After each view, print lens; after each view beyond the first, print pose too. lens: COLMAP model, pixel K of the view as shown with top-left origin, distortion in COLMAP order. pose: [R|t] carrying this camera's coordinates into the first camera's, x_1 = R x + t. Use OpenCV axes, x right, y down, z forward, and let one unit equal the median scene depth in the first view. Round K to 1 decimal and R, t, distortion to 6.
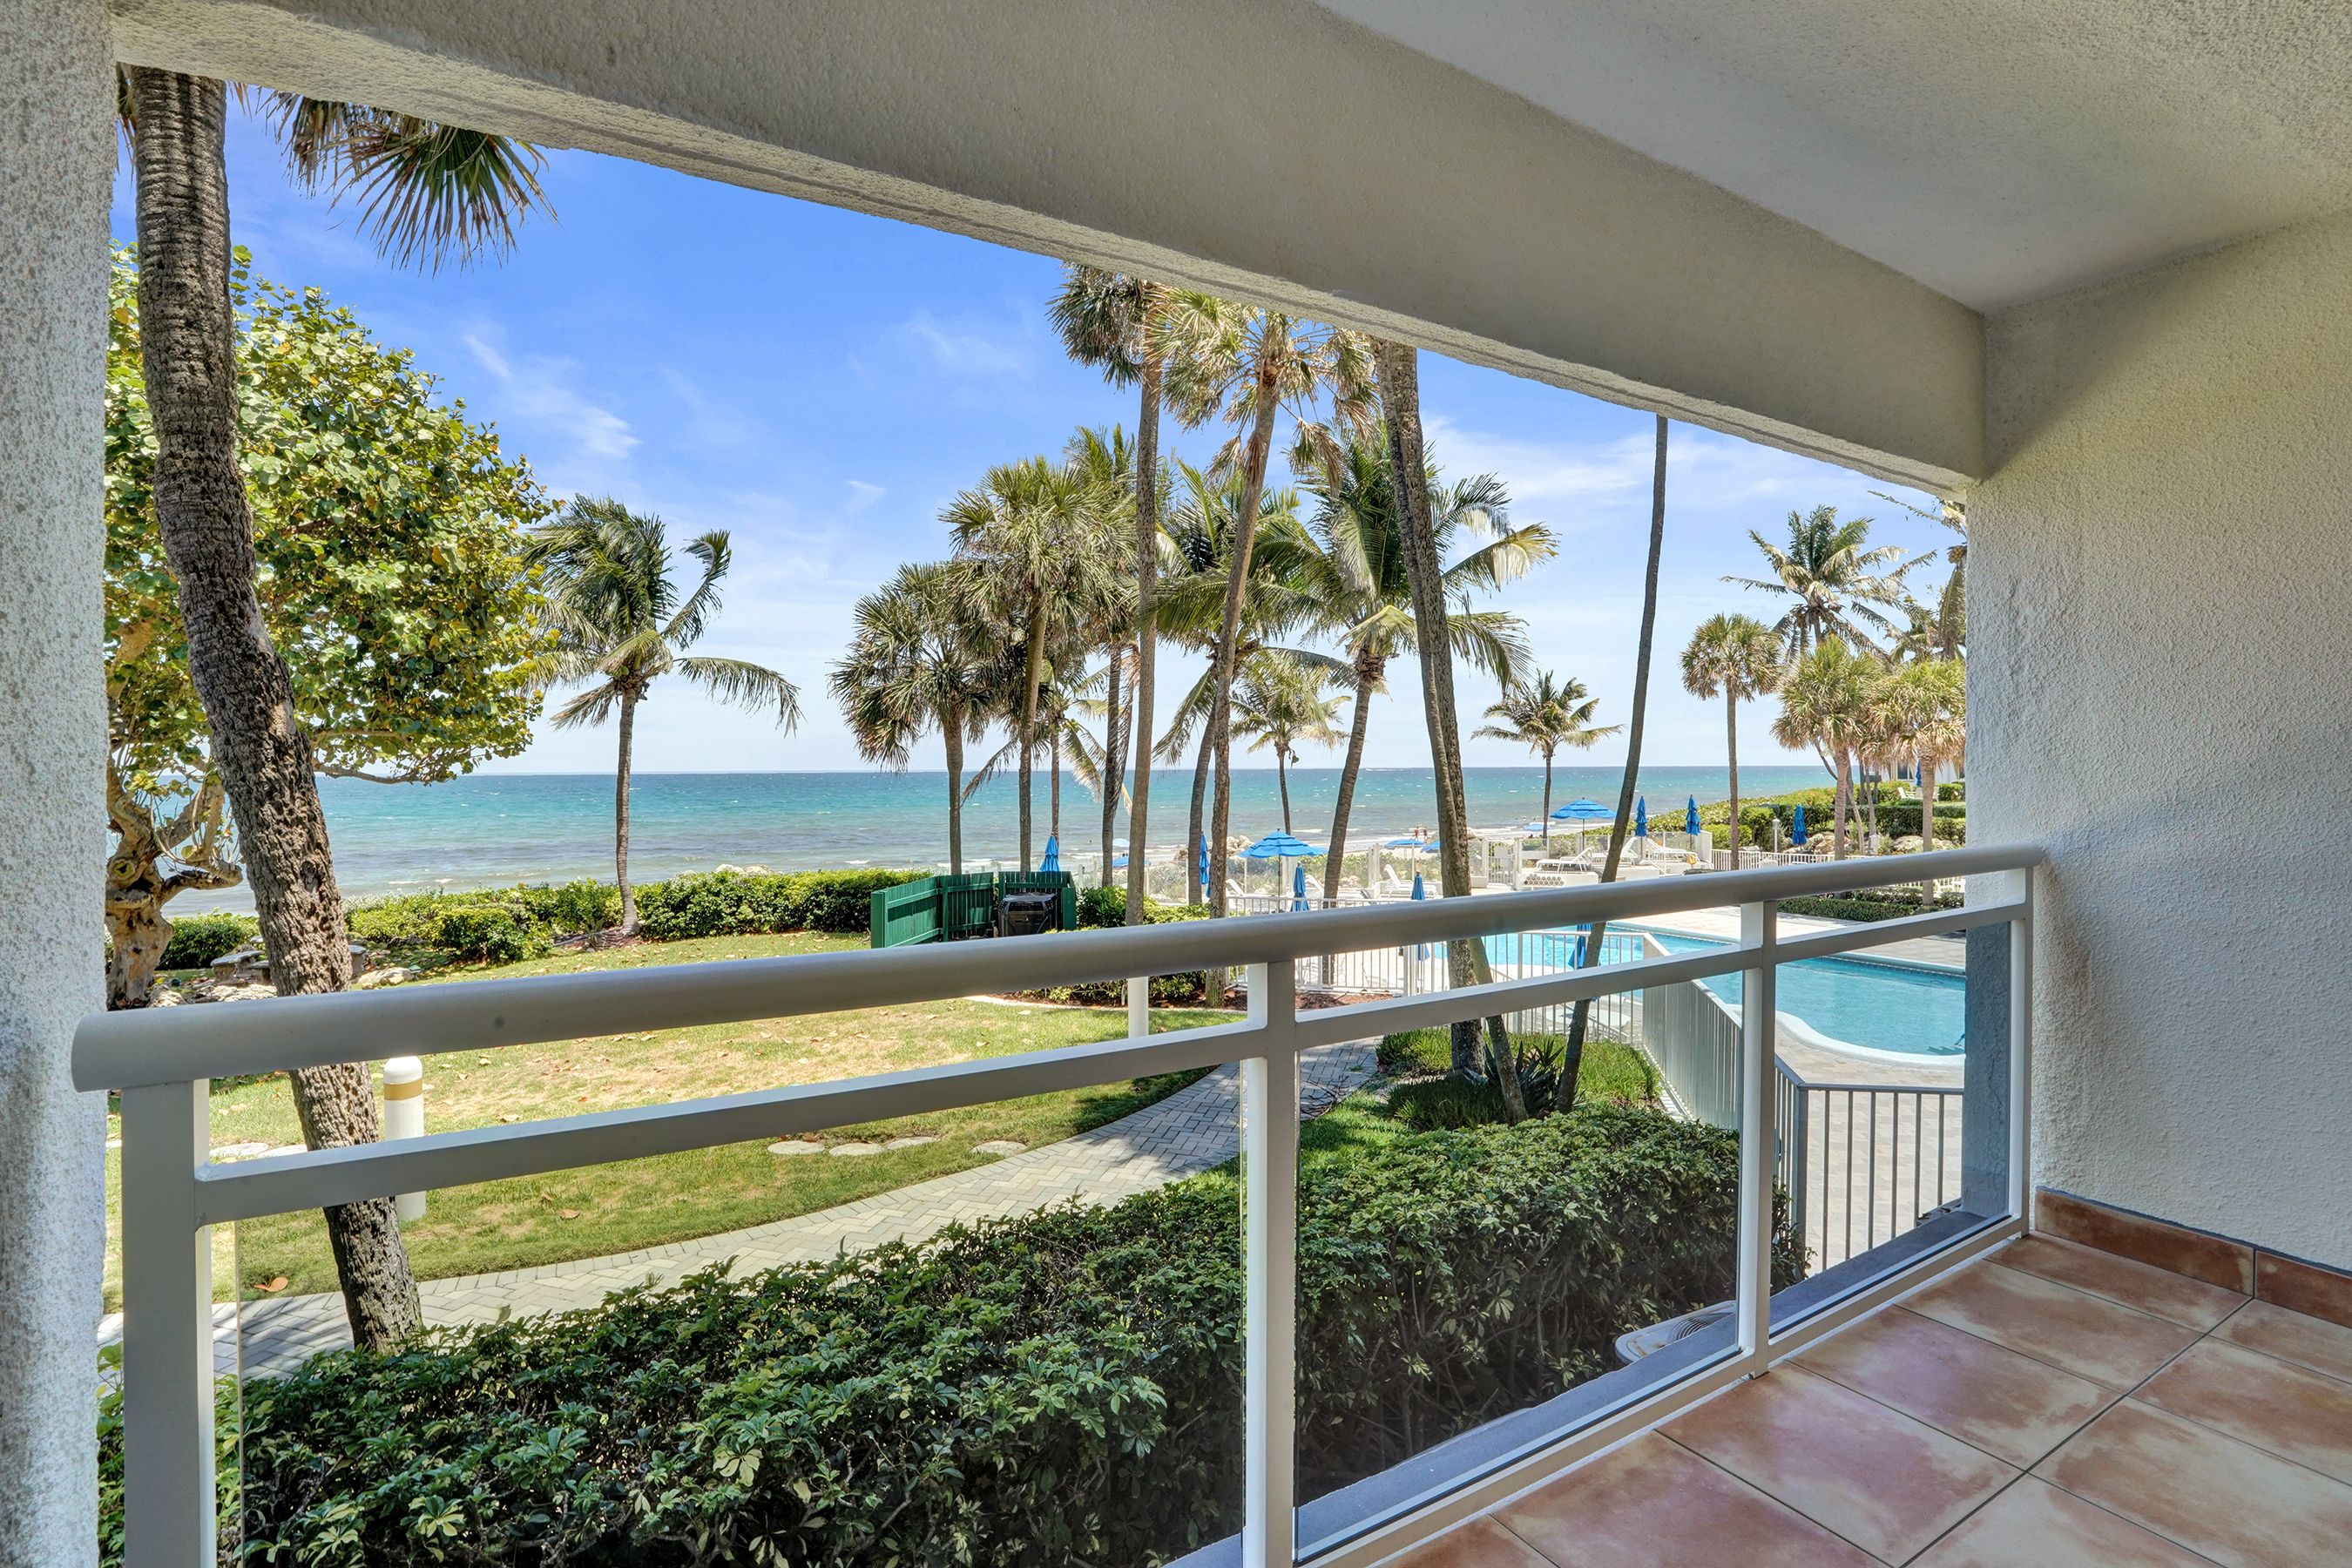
lens RADIAL K [[1084.2, 0, 1181.7], [0, 1084.2, 808.2], [0, 0, 1]] dist [-0.063339, 0.025260]
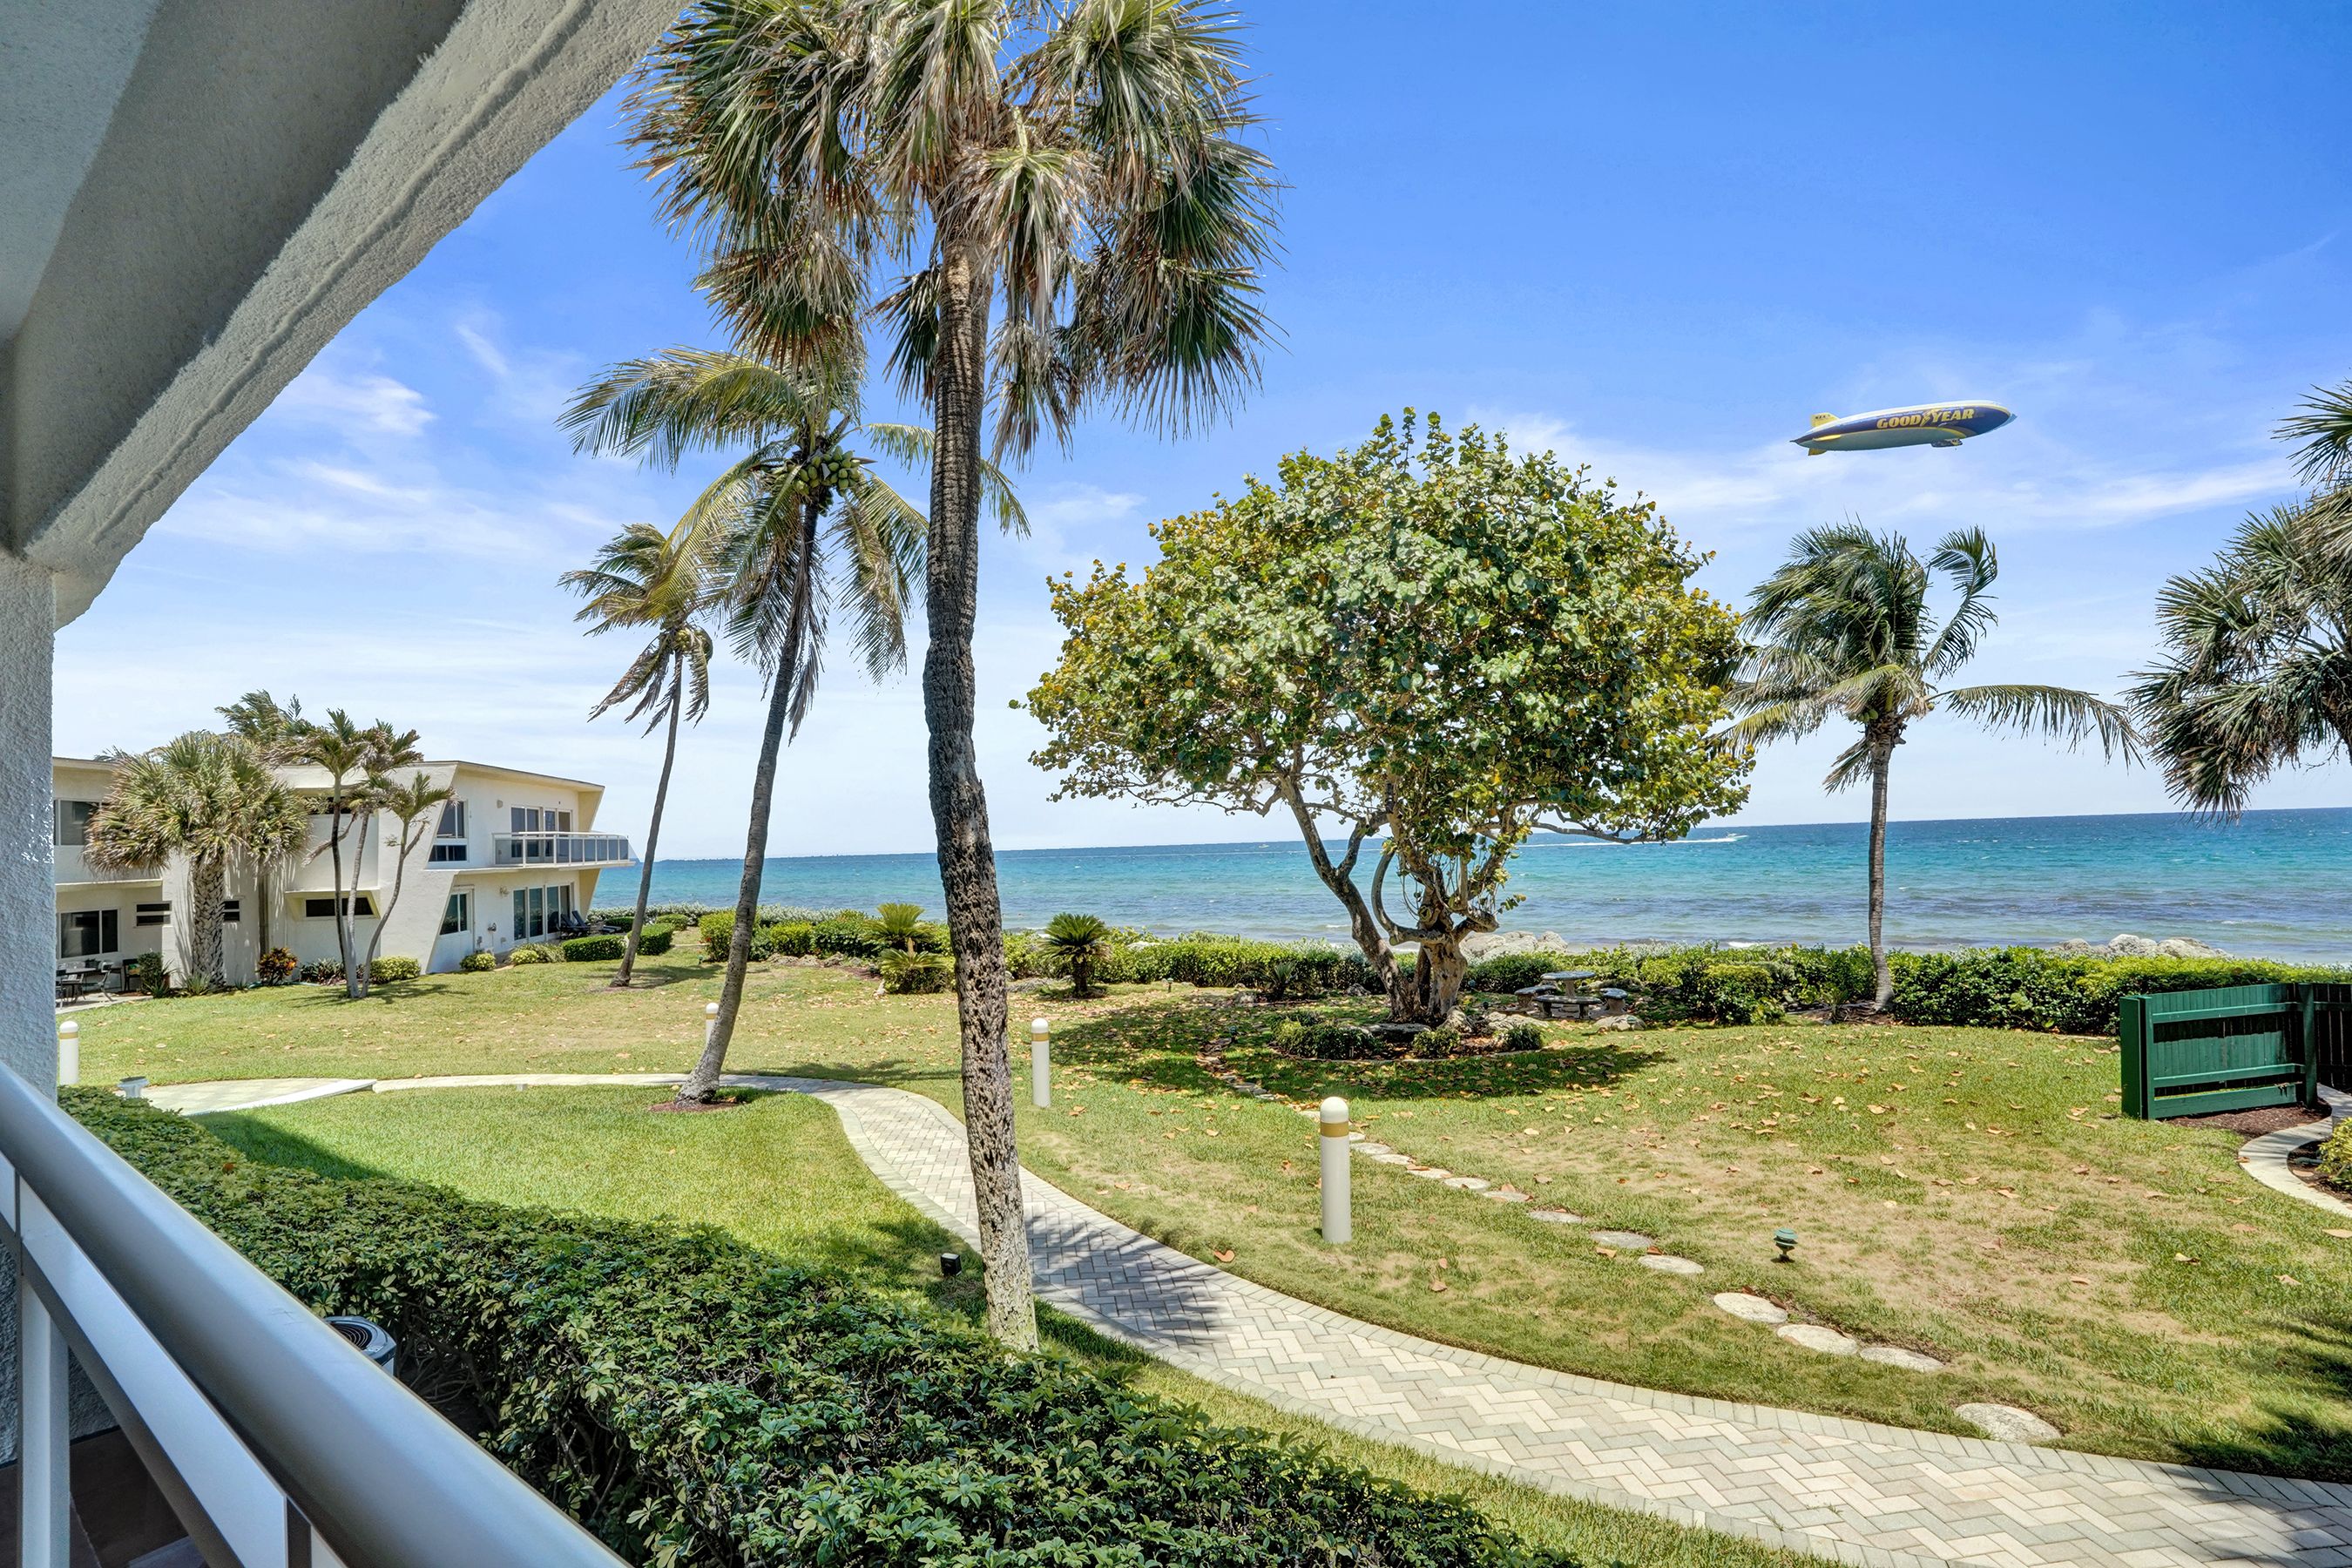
lens RADIAL K [[1125.7, 0, 1187.6], [0, 1125.7, 786.6], [0, 0, 1]] dist [-0.071262, 0.029527]
pose [[0.388161, -0.049032, -0.920286, 0.131324], [-0.010530, 0.998283, -0.057629, -0.011078], [0.921531, 0.032060, 0.386978, 0.146453]]
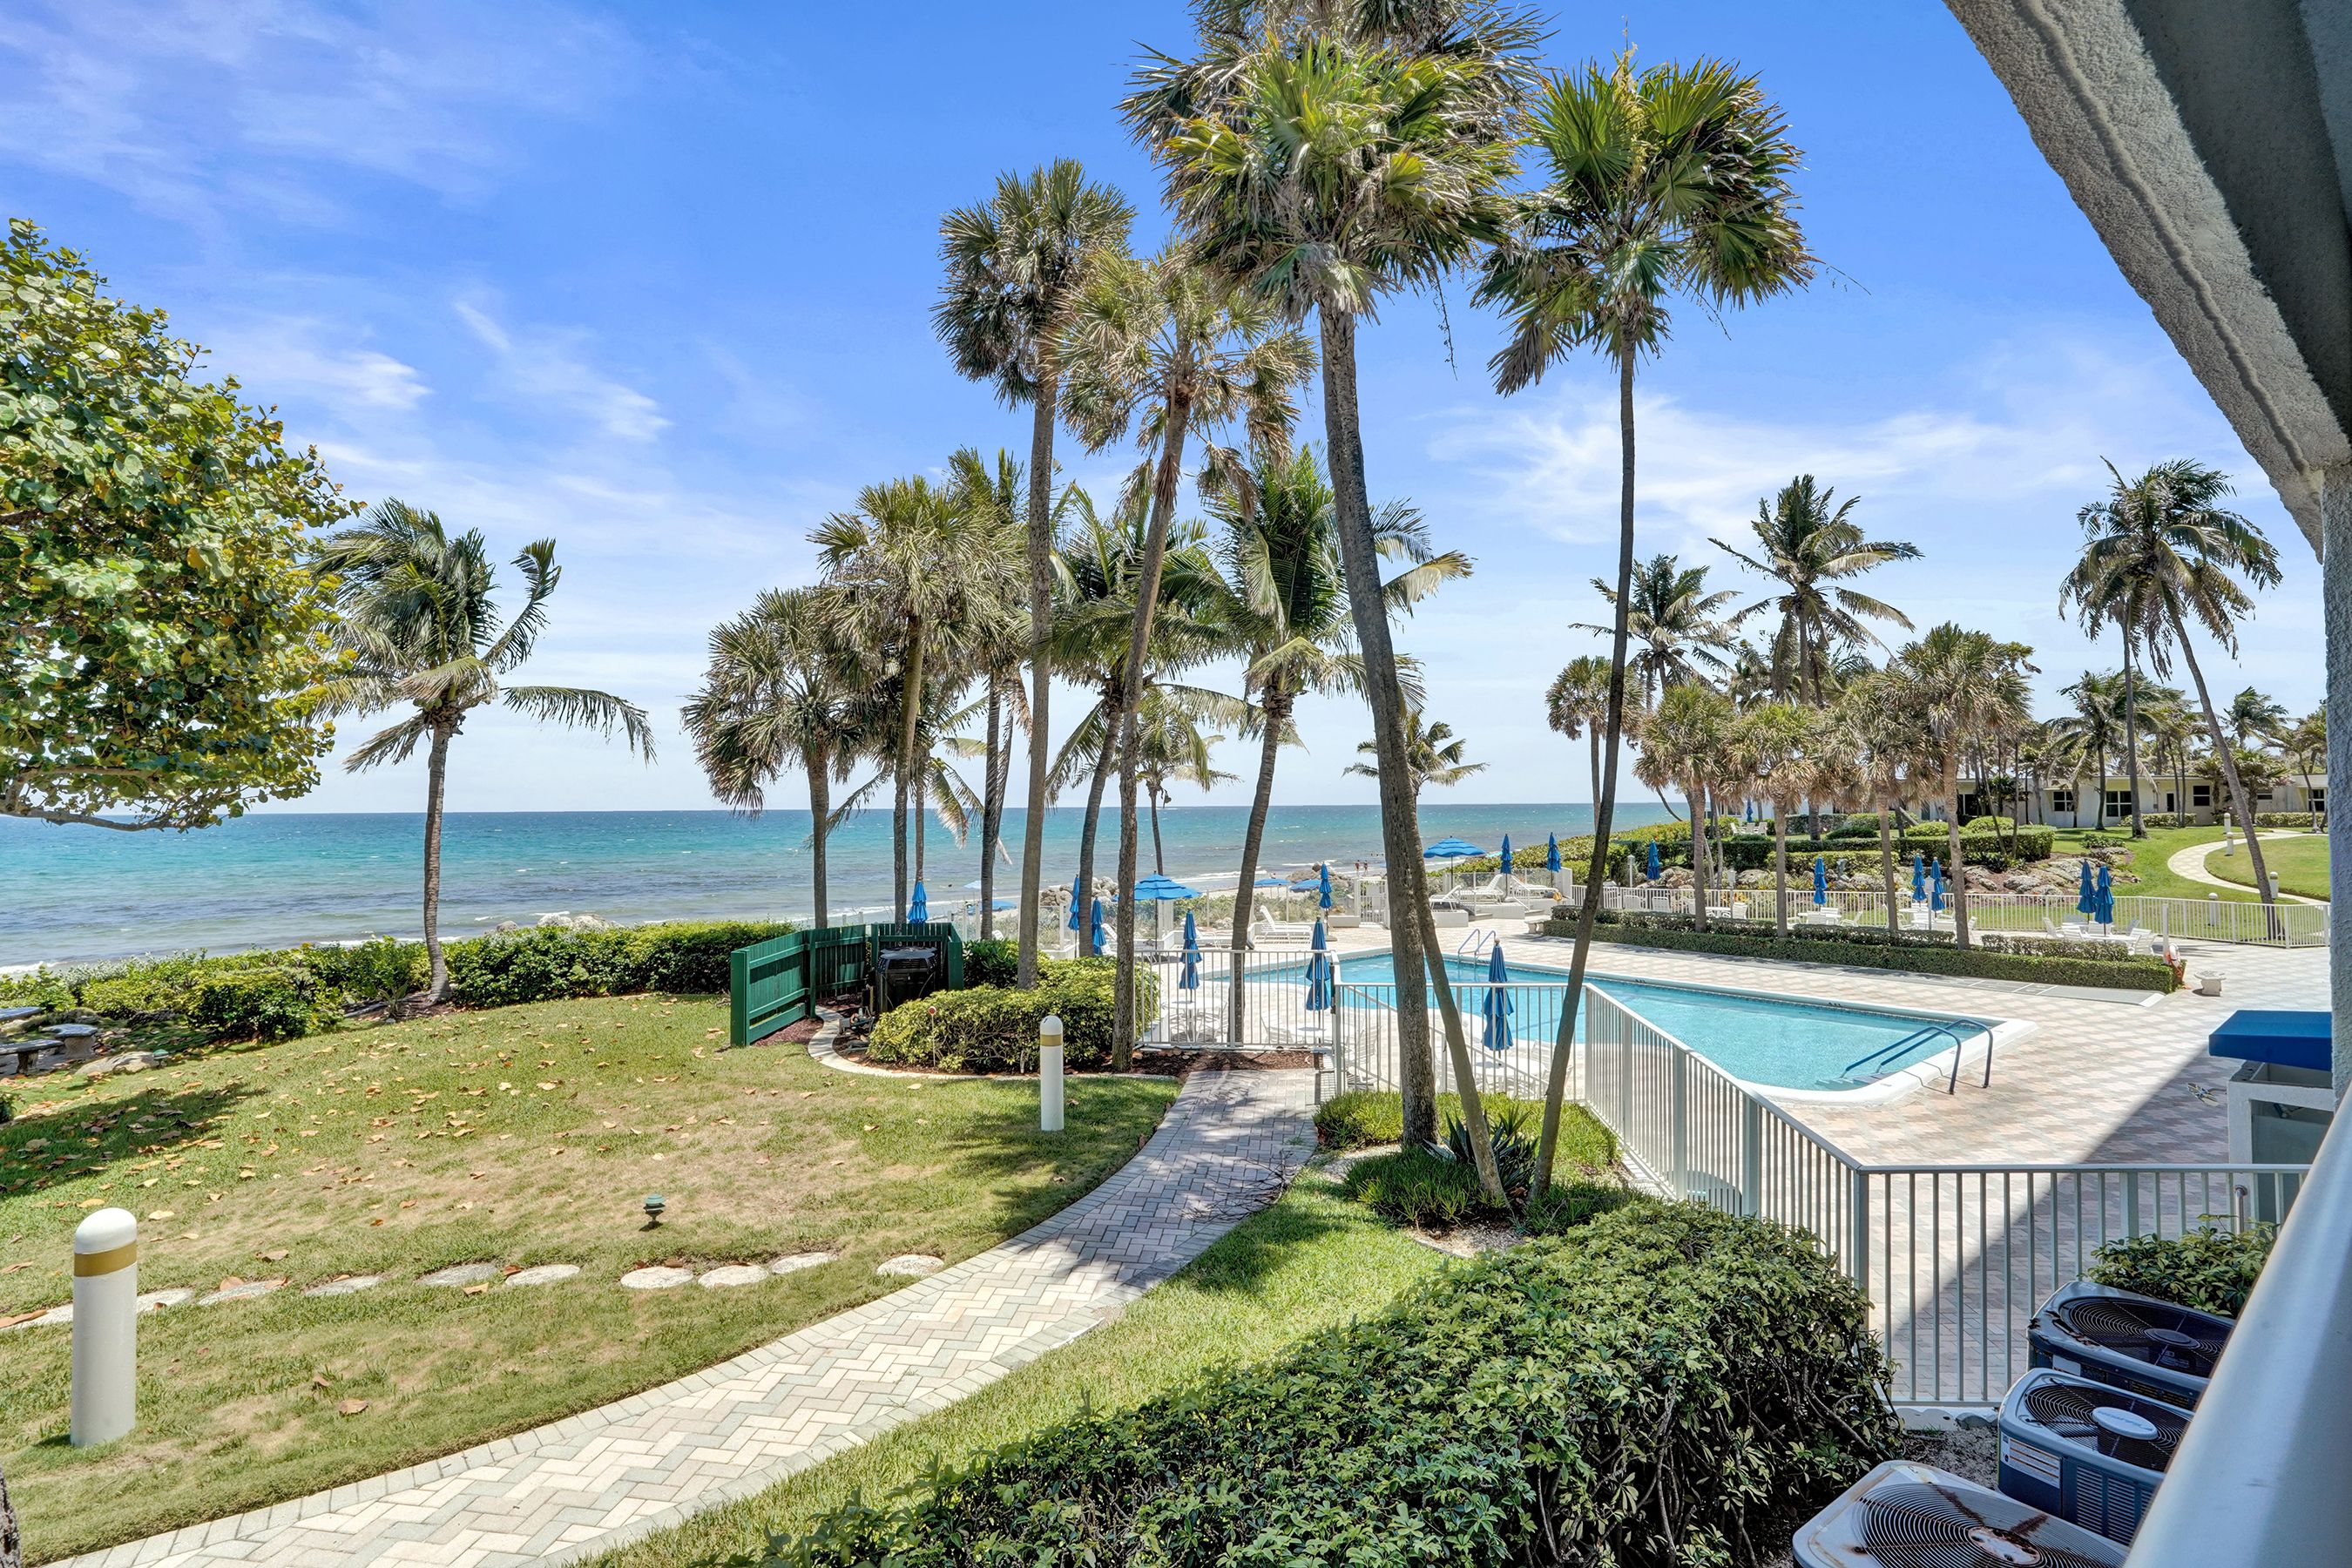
lens RADIAL K [[1084.2, 0, 1181.7], [0, 1084.2, 808.2], [0, 0, 1]] dist [-0.063339, 0.025260]
pose [[0.990858, -0.003676, 0.134859, -0.036353], [0.008472, 0.999351, -0.035009, -0.005837], [-0.134642, 0.035832, 0.990246, 0.066314]]
